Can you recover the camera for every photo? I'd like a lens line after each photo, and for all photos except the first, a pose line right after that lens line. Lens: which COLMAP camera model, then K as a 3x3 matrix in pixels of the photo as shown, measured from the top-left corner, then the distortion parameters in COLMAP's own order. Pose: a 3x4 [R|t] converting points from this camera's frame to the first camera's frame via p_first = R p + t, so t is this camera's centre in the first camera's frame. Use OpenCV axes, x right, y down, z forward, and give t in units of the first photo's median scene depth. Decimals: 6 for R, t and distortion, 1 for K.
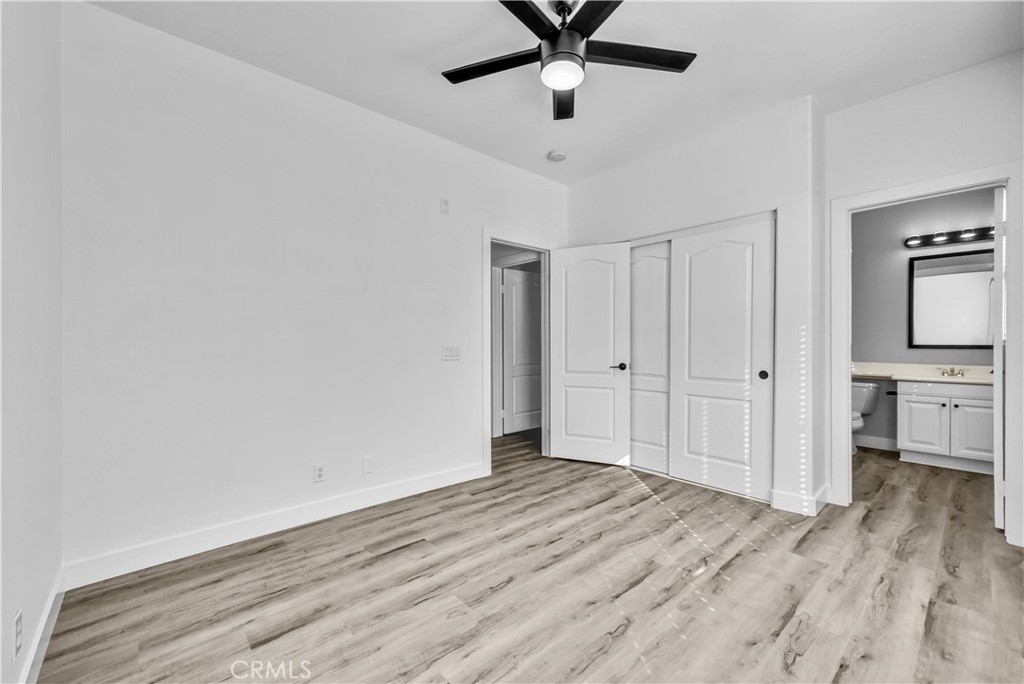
lens RADIAL K [[420.4, 0, 511.8], [0, 420.4, 347.7], [0, 0, 1]] dist [0.003446, -0.000467]
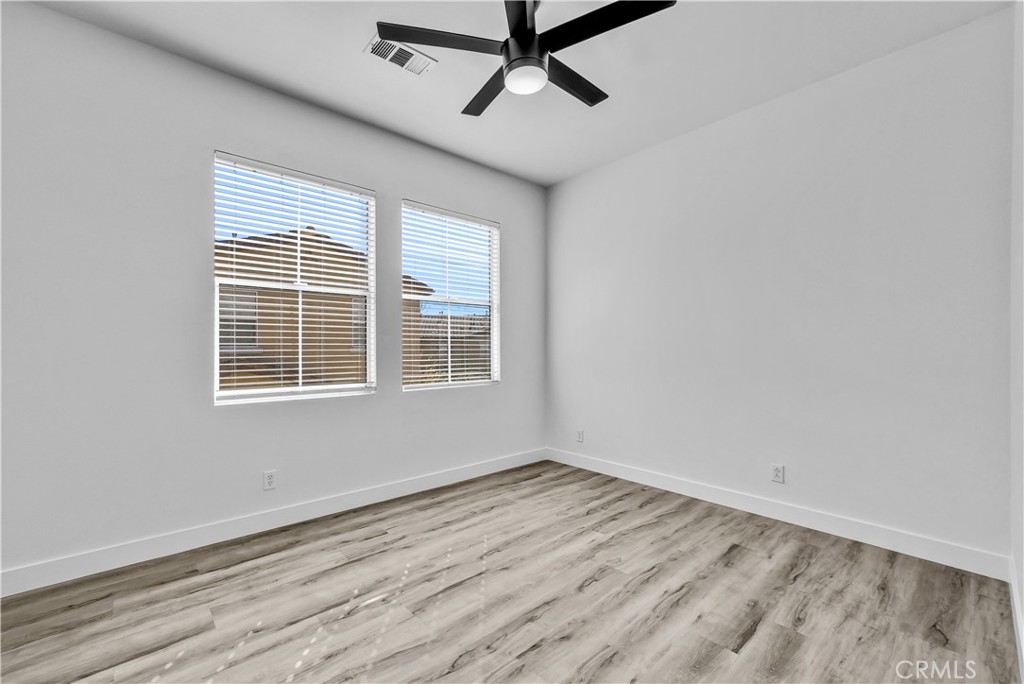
lens RADIAL K [[420.4, 0, 511.8], [0, 420.4, 347.7], [0, 0, 1]] dist [0.003446, -0.000467]
pose [[-0.999957, 0.005370, -0.007514, 0.153159], [0.005286, 0.999924, 0.011159, -0.016737], [0.007573, 0.011119, -0.999910, 1.879427]]
